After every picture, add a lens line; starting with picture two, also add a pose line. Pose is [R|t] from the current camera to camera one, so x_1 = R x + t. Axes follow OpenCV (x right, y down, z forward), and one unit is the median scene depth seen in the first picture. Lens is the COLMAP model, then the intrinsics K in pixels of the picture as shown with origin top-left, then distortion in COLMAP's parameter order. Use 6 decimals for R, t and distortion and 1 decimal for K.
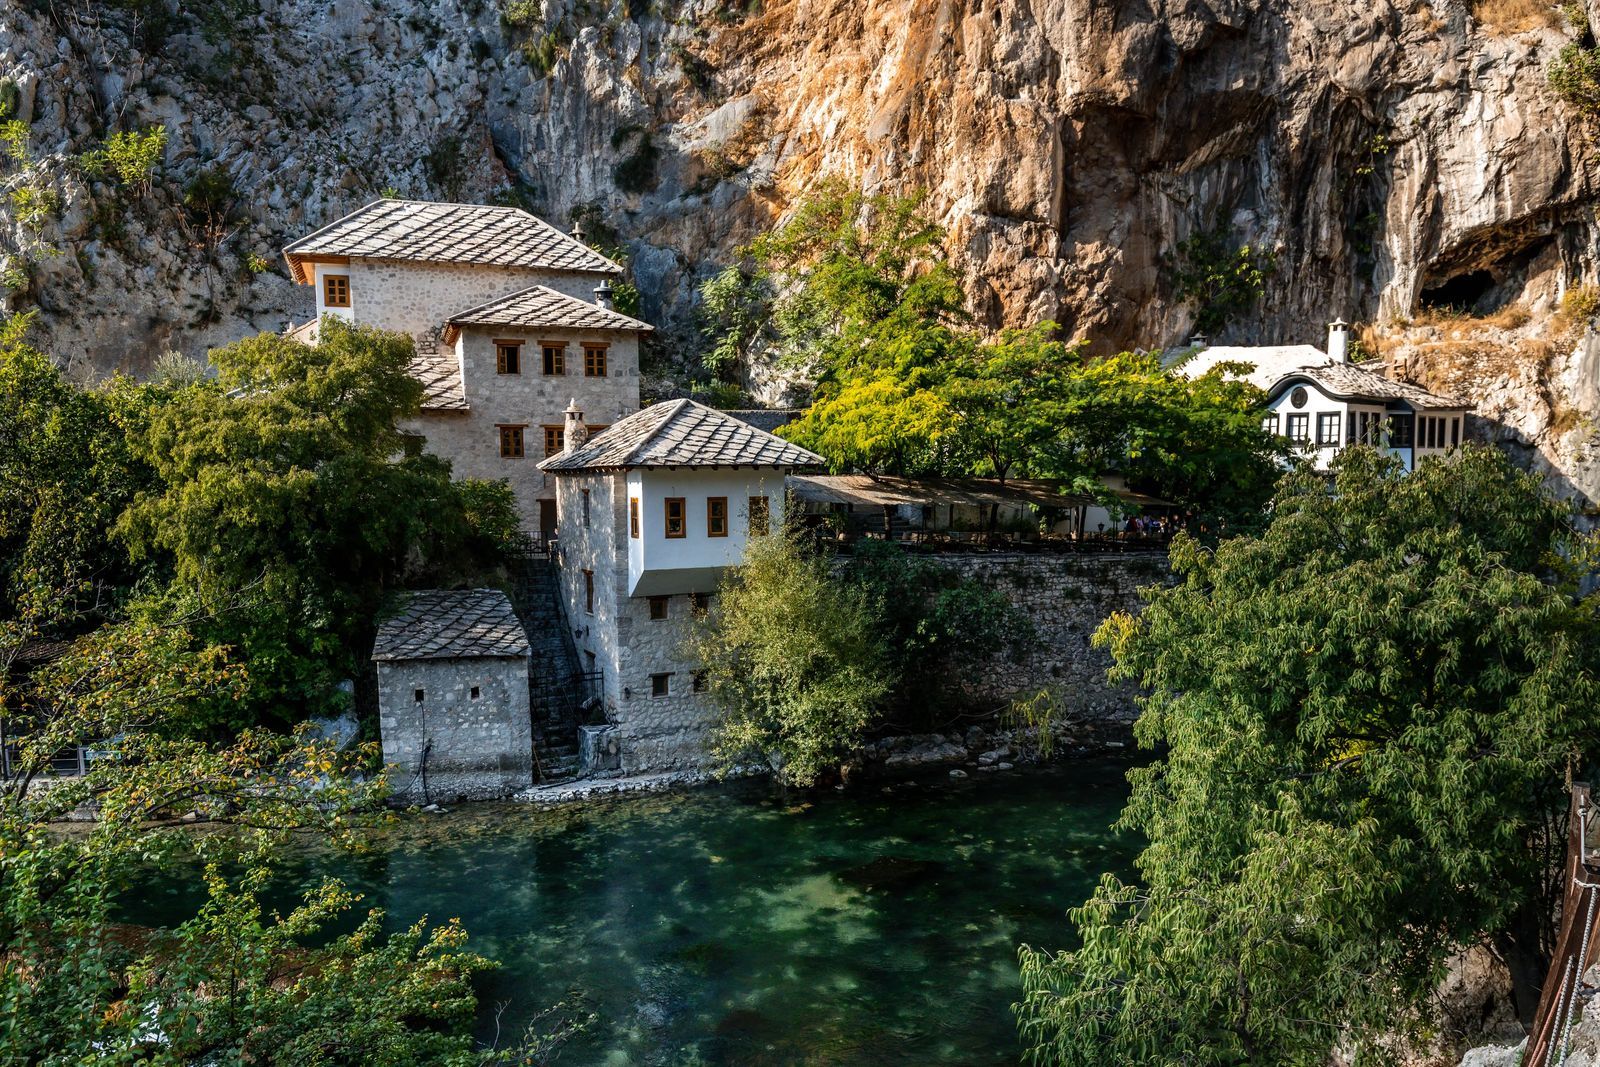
lens RADIAL K [[1261.4, 0, 829.4], [0, 1261.4, 627.4], [0, 0, 1]] dist [-0.010117, 0.009636]
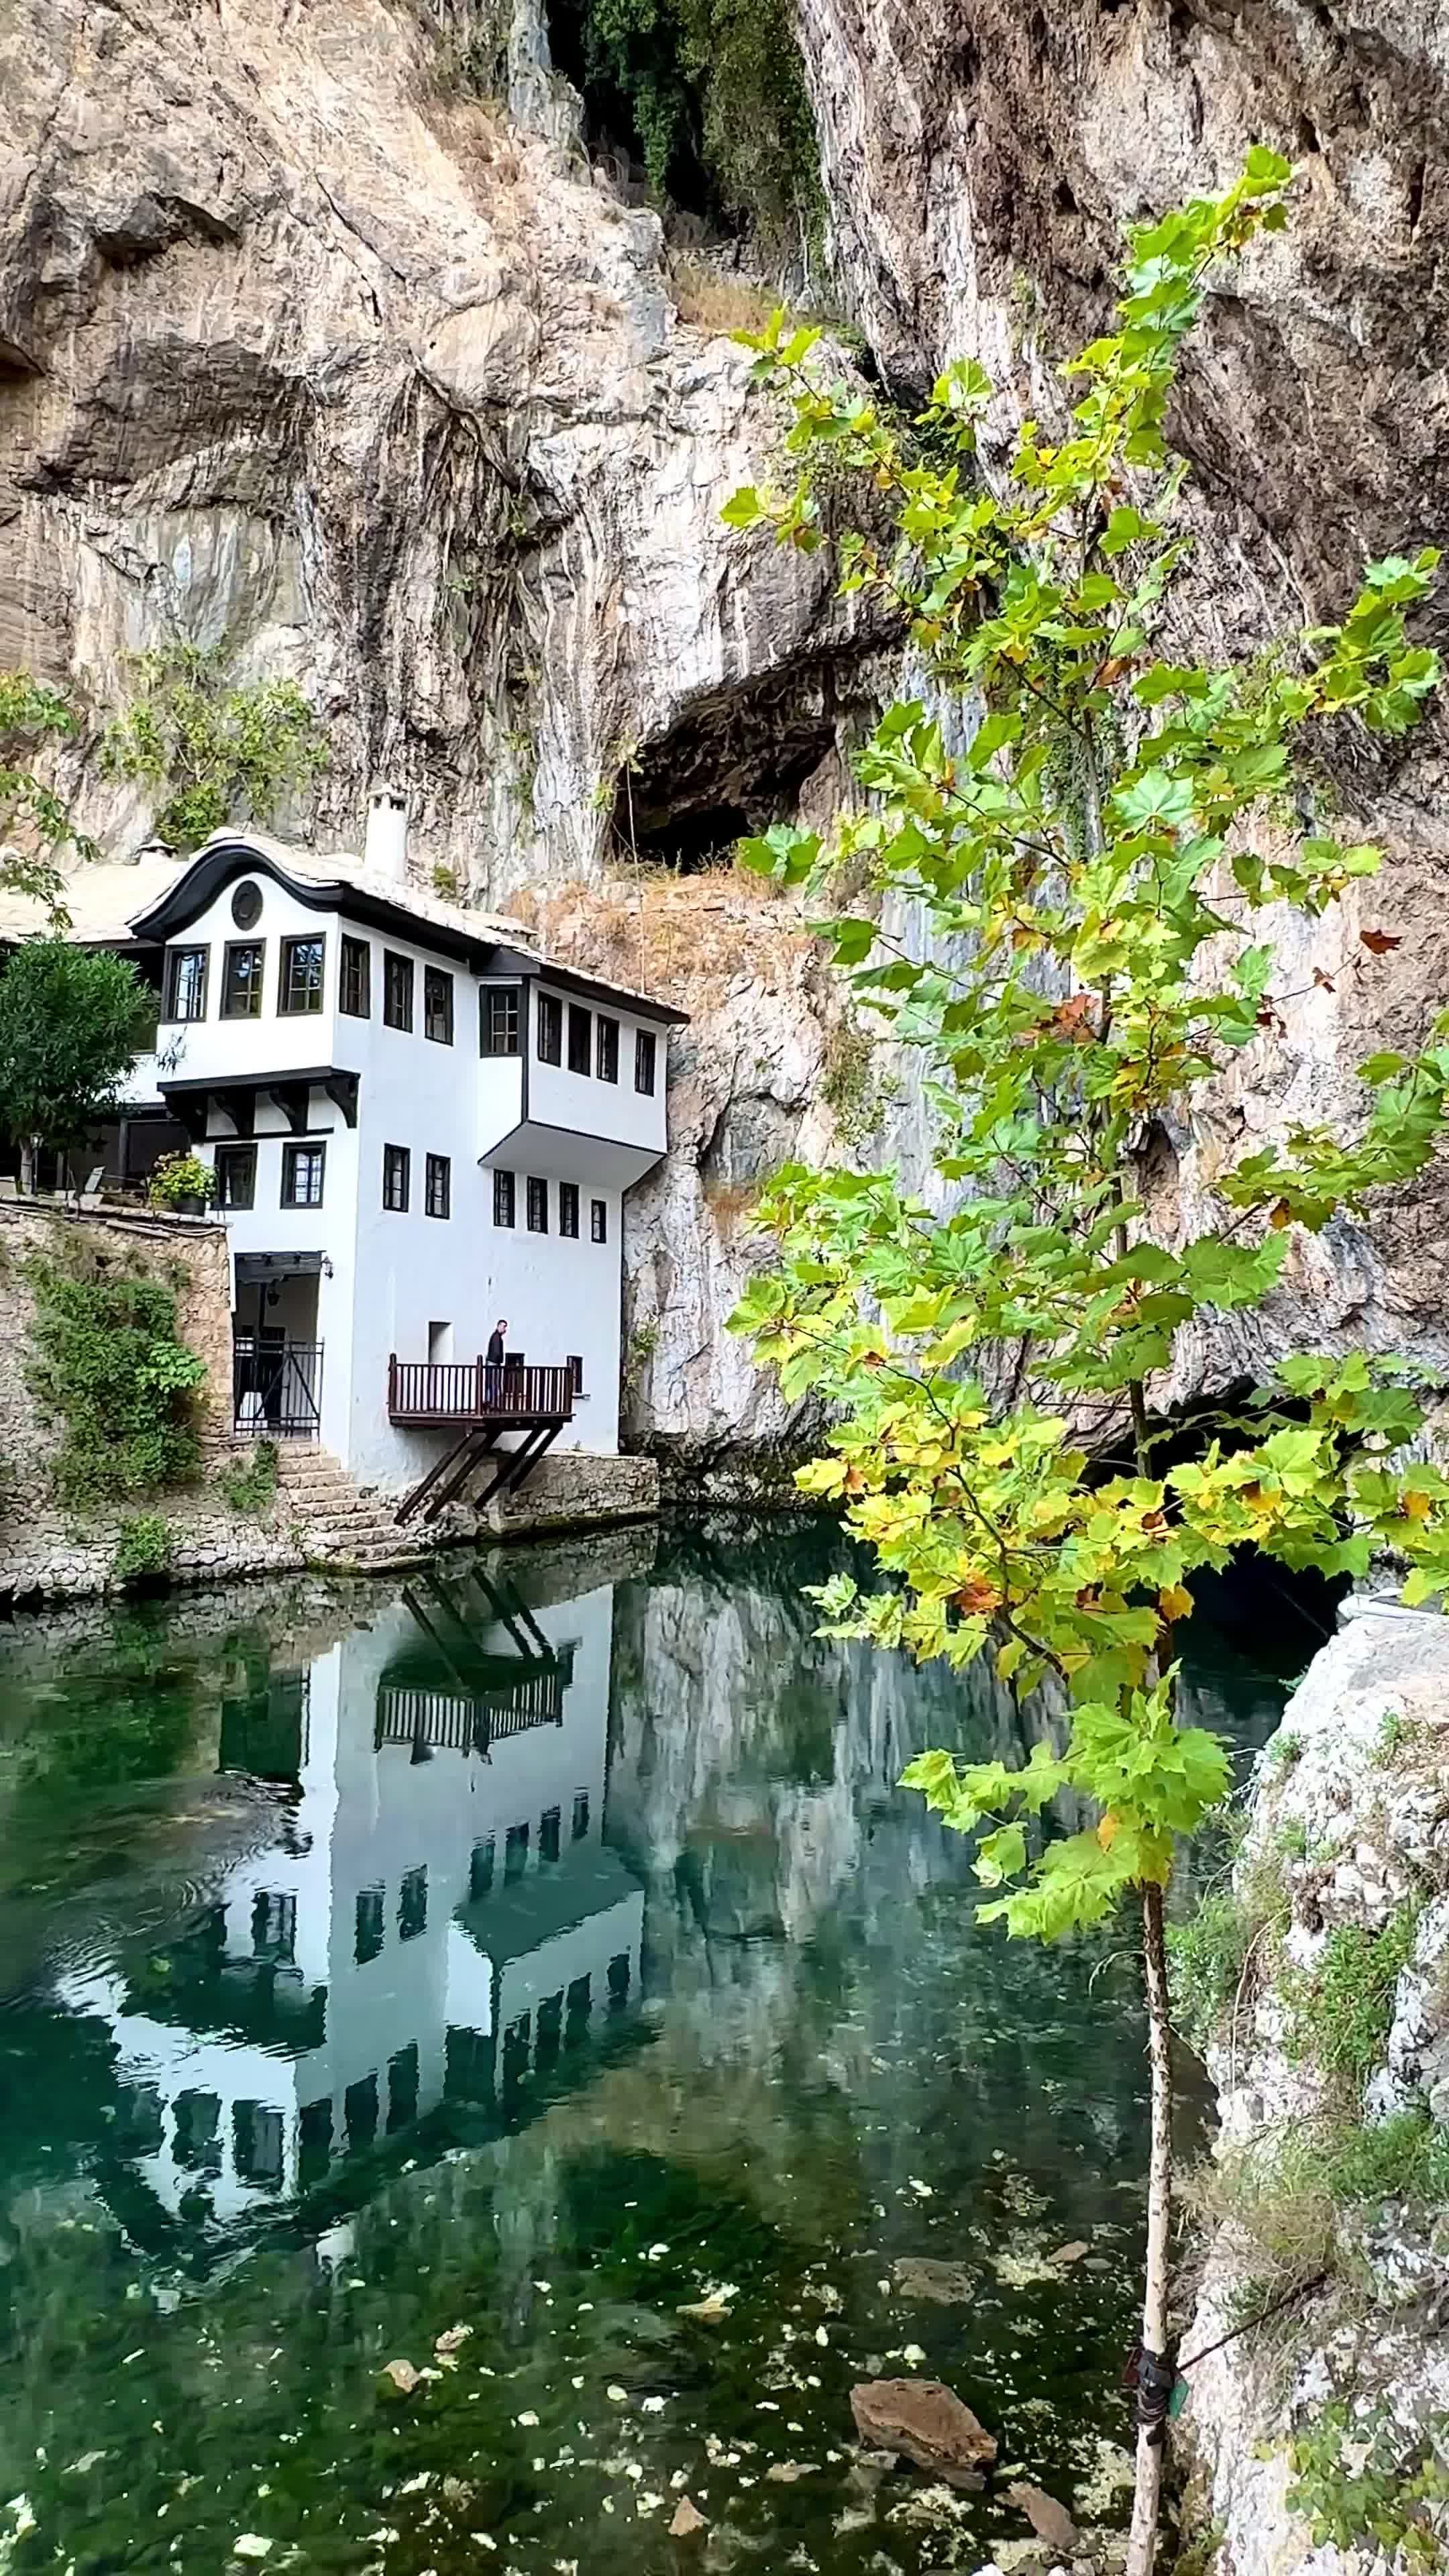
lens RADIAL K [[1689.3, 0, 730.2], [0, 1689.3, 1286.8], [0, 0, 1]] dist [-0.008107, 0.005062]
pose [[0.942276, 0.045702, 0.331702, 0.310720], [0.006878, 0.987790, -0.155637, 0.034313], [-0.334765, 0.148935, 0.930457, 0.385778]]
